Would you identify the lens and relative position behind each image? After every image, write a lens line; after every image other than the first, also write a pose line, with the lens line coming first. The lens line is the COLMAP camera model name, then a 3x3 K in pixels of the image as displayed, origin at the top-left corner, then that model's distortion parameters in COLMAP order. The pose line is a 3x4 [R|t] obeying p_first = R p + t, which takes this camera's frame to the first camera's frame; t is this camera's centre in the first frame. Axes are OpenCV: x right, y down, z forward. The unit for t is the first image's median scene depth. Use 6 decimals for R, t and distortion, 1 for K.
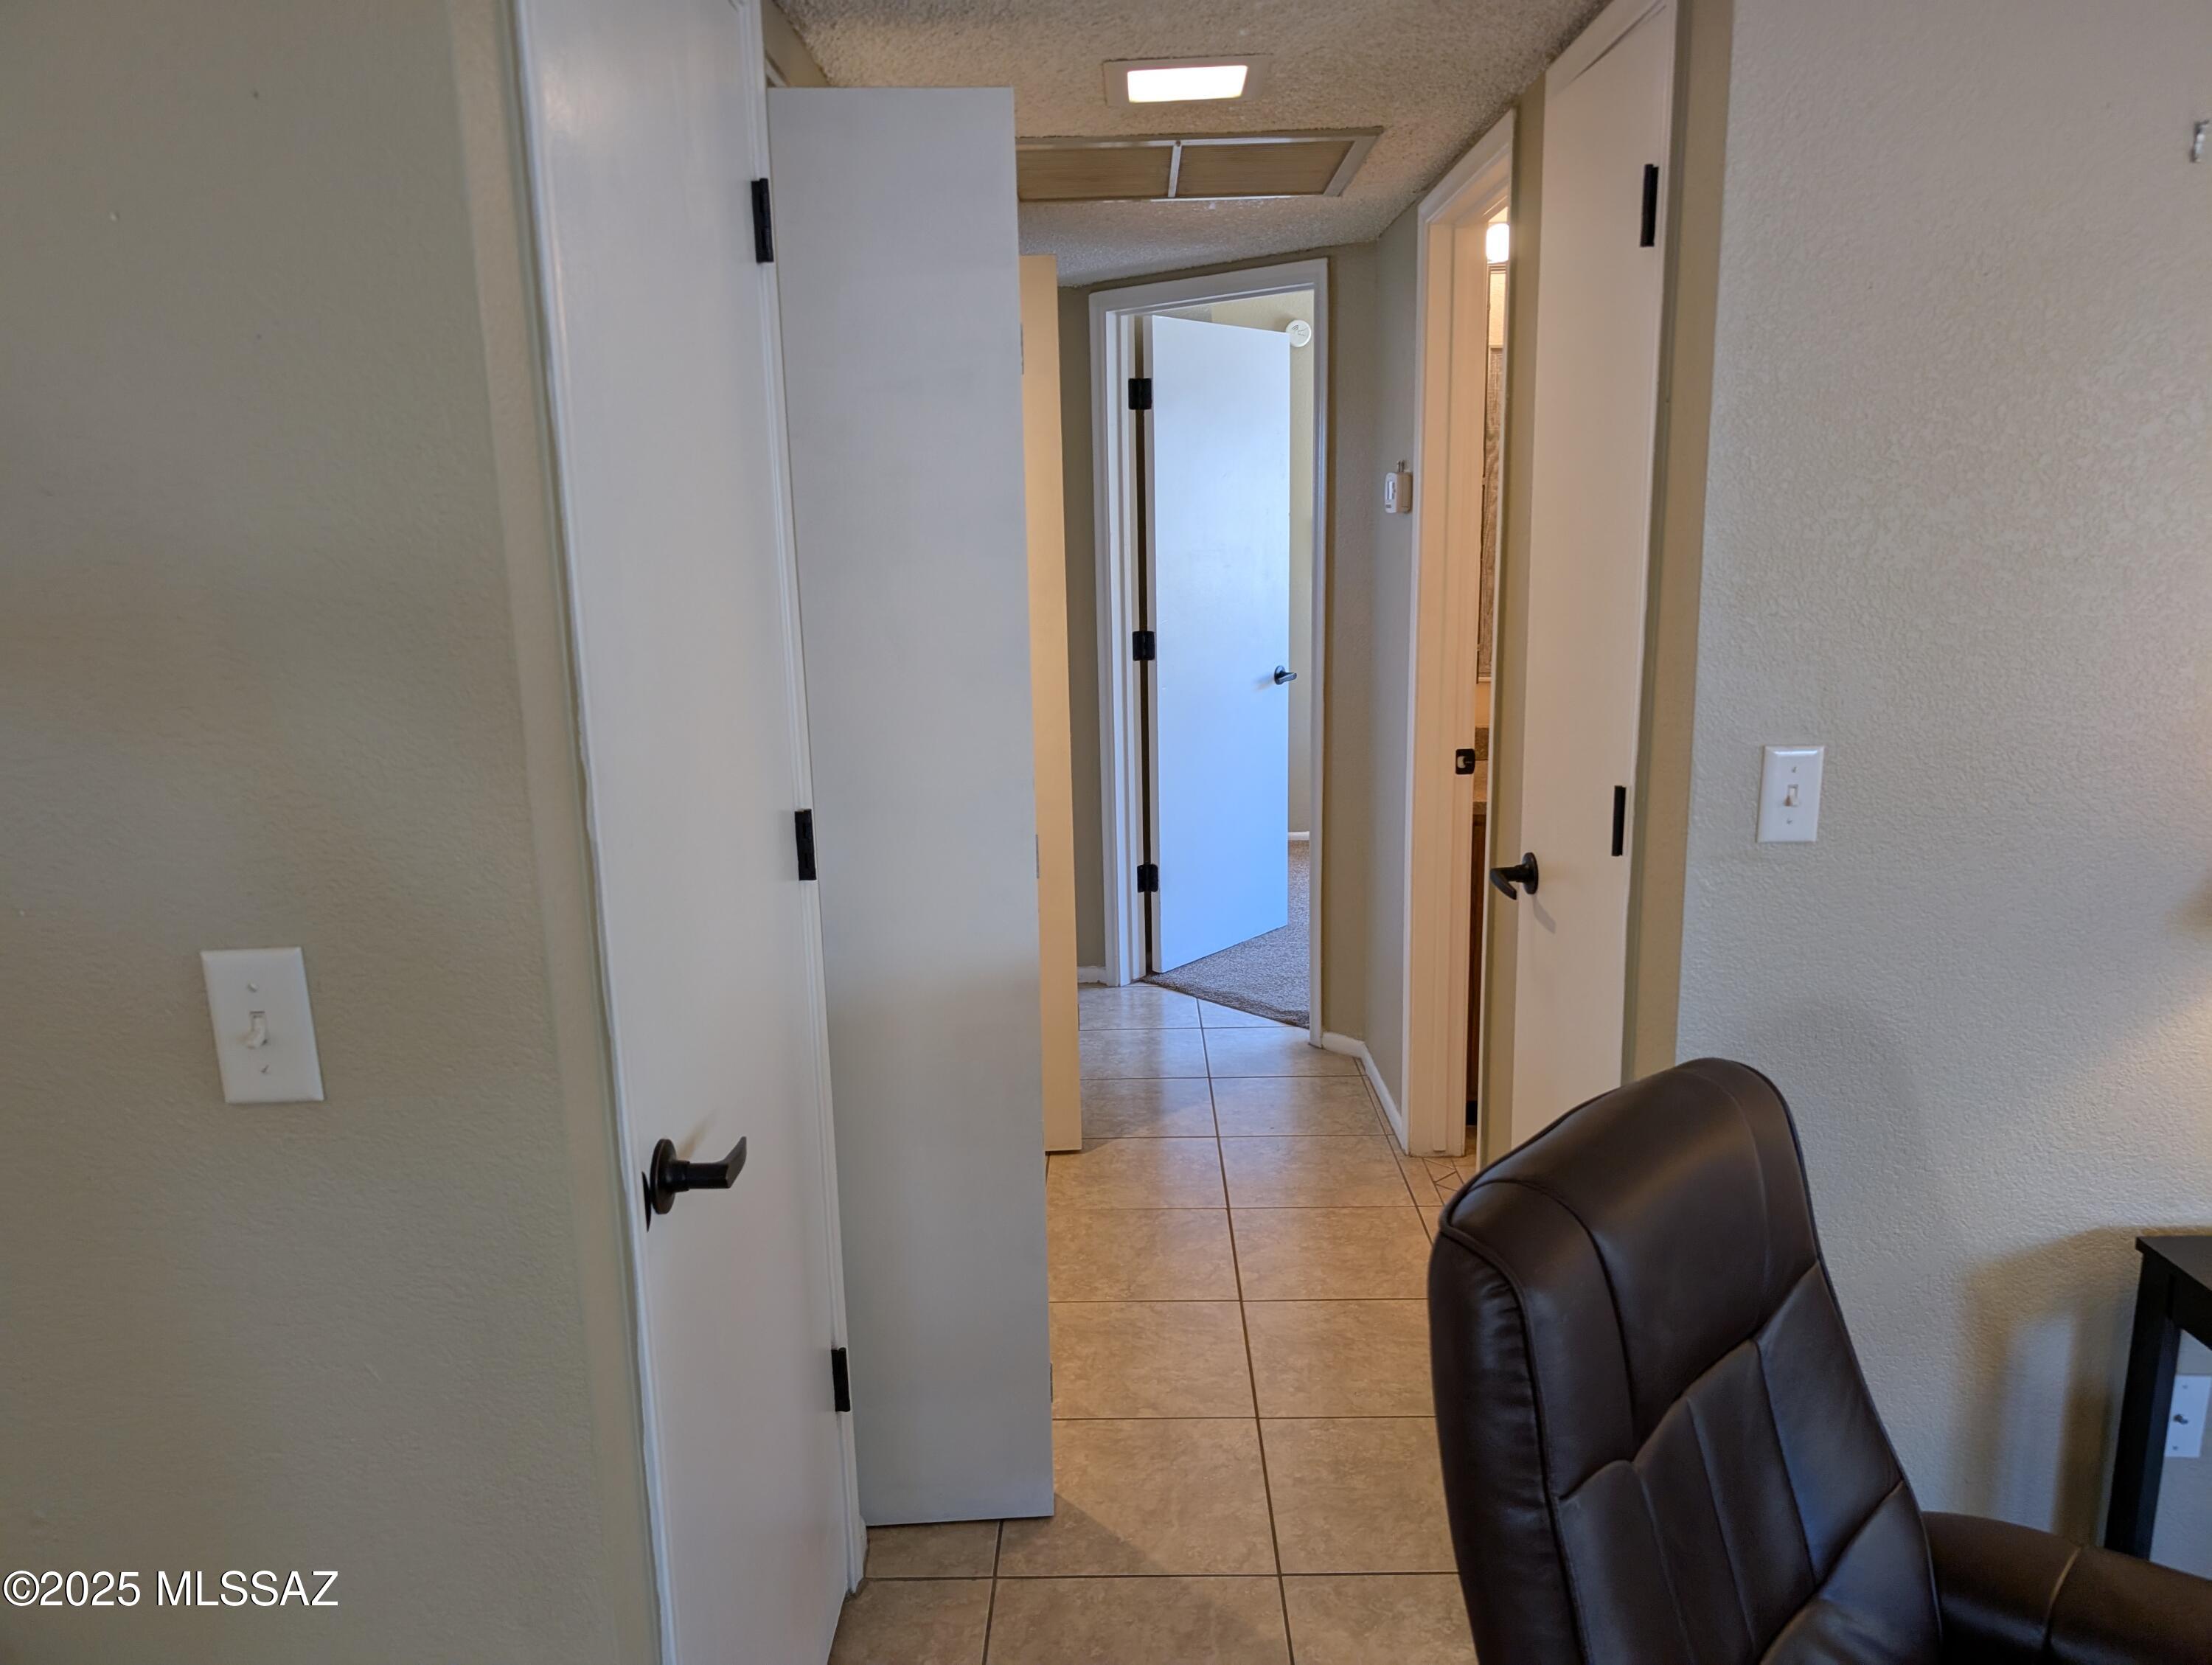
lens RADIAL K [[1593.4, 0, 1099.1], [0, 1593.4, 839.4], [0, 0, 1]] dist [0.036091, -0.035736]
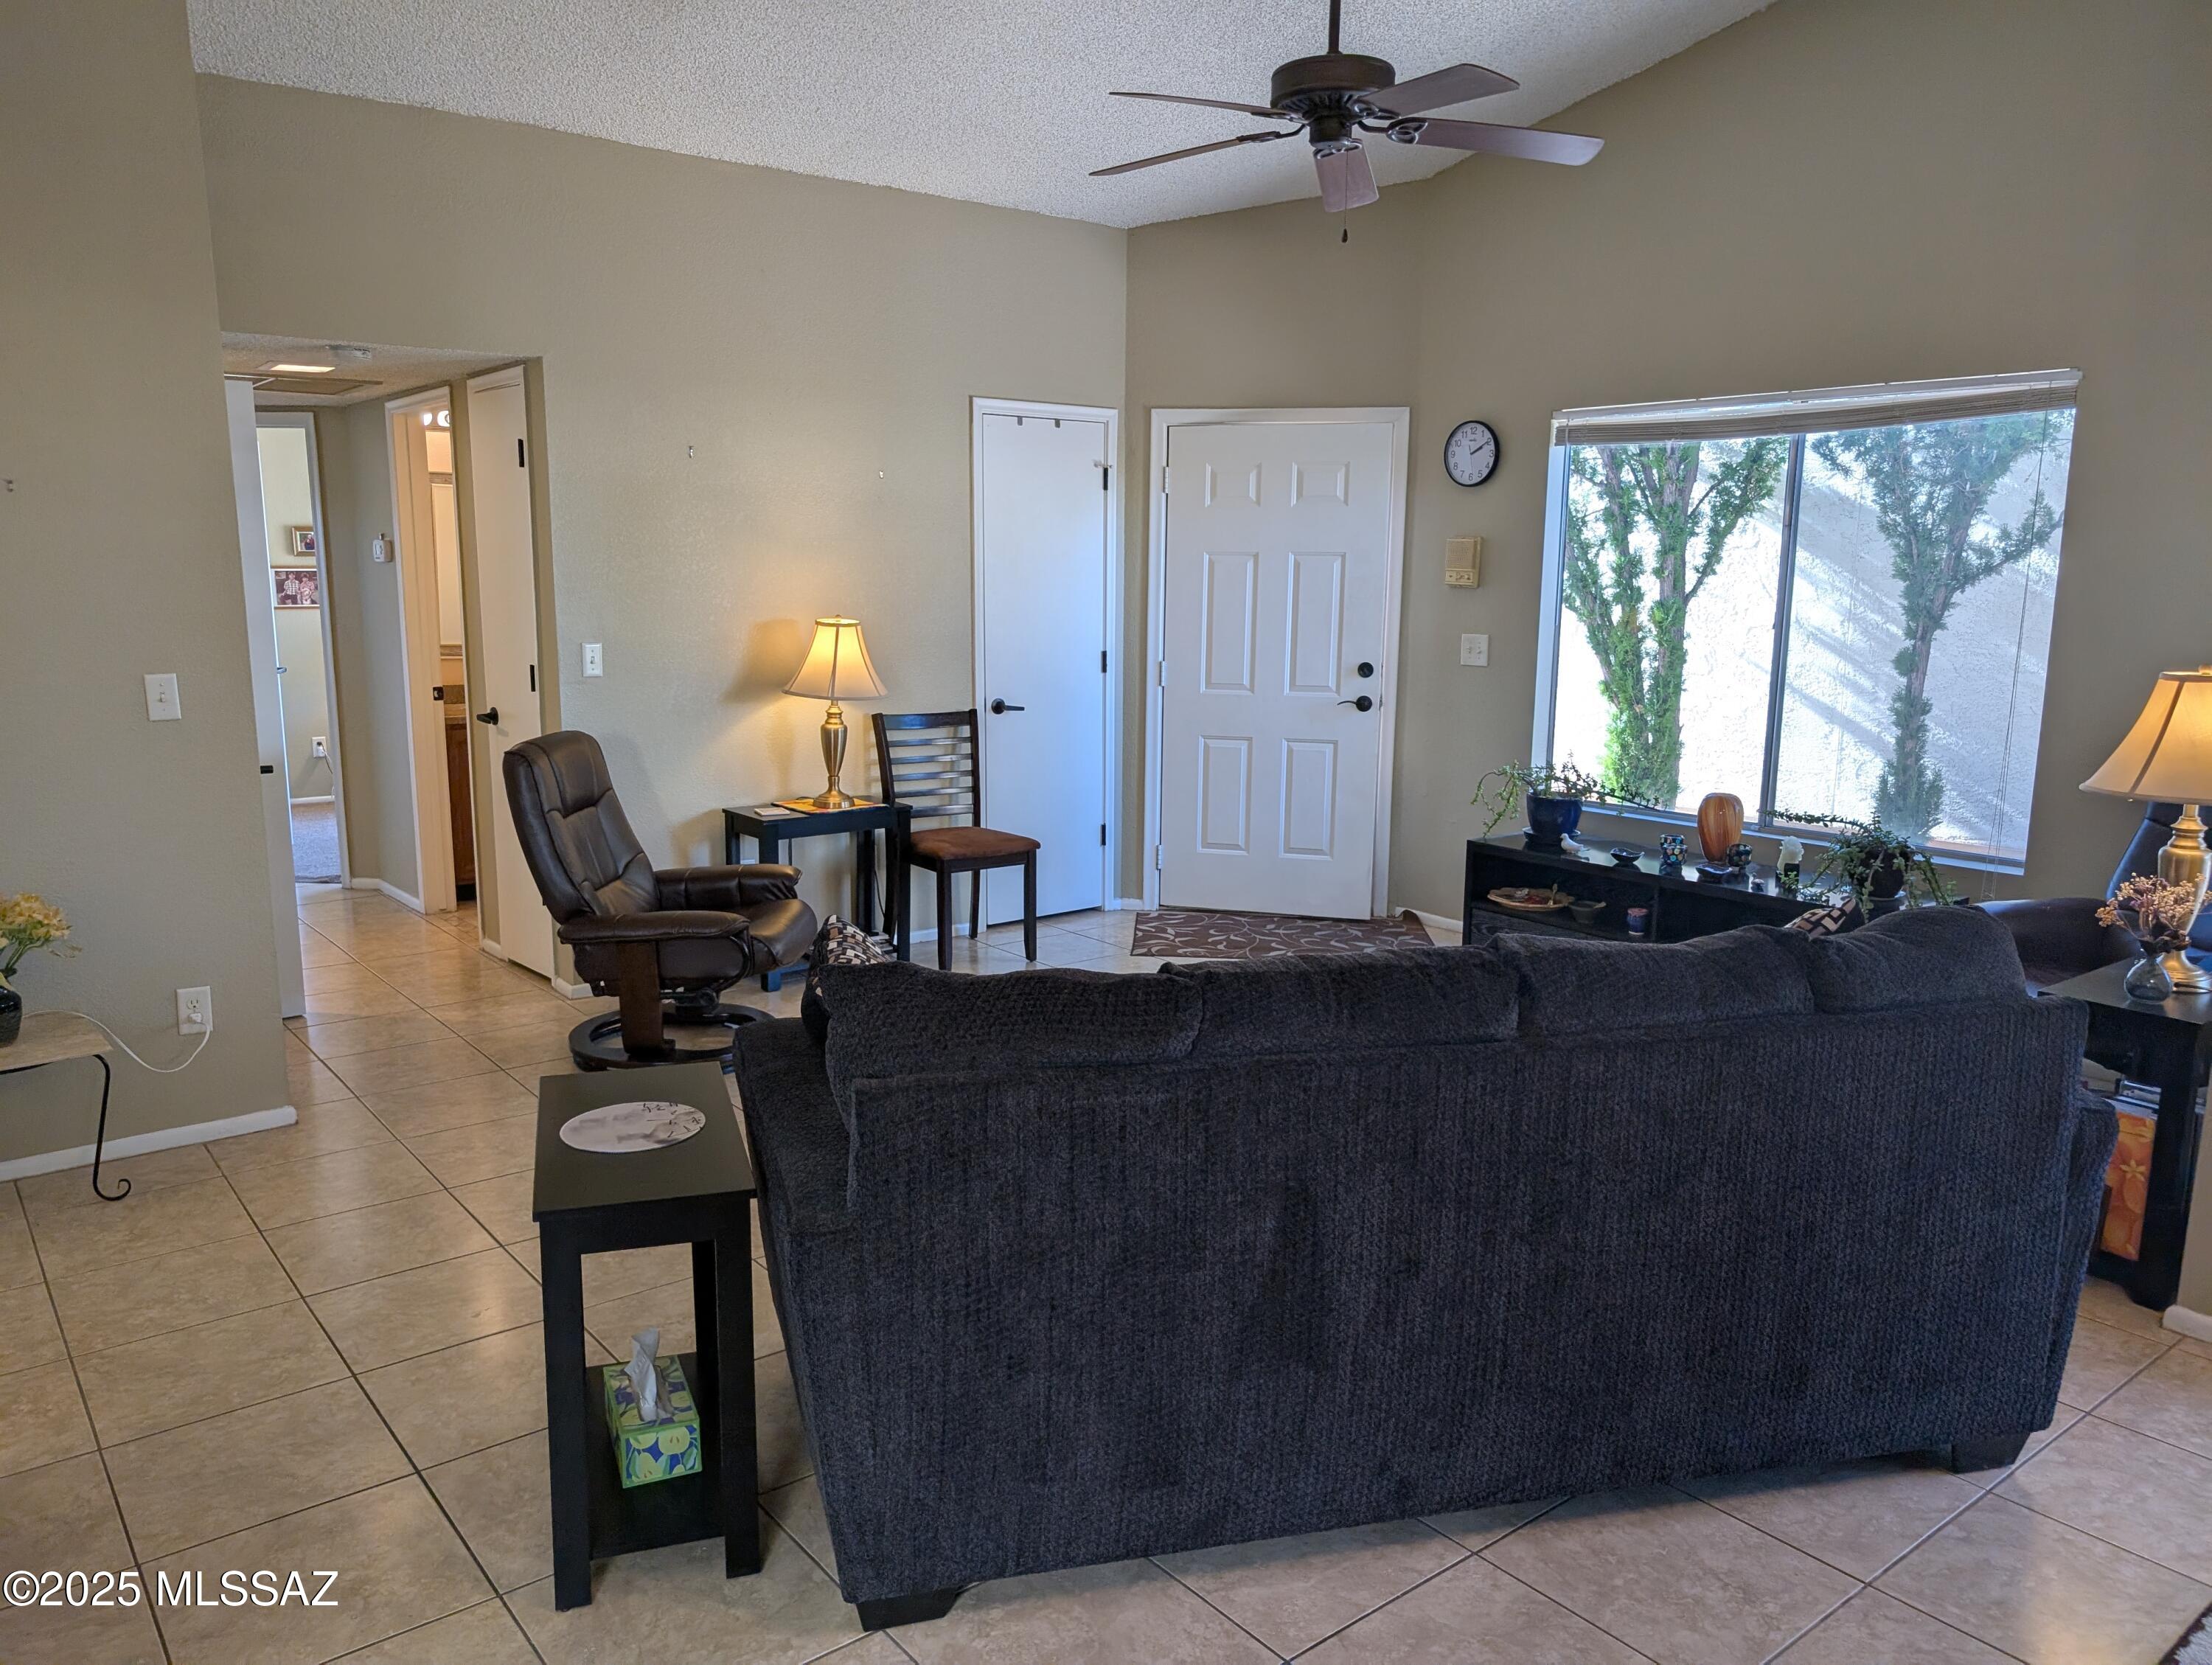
lens RADIAL K [[1593.4, 0, 1099.1], [0, 1593.4, 839.4], [0, 0, 1]] dist [0.036091, -0.035736]
pose [[0.773979, -0.088446, 0.627004, -0.661970], [0.110257, 0.993895, 0.004098, 0.361707], [-0.623538, 0.065960, 0.779005, -1.703776]]
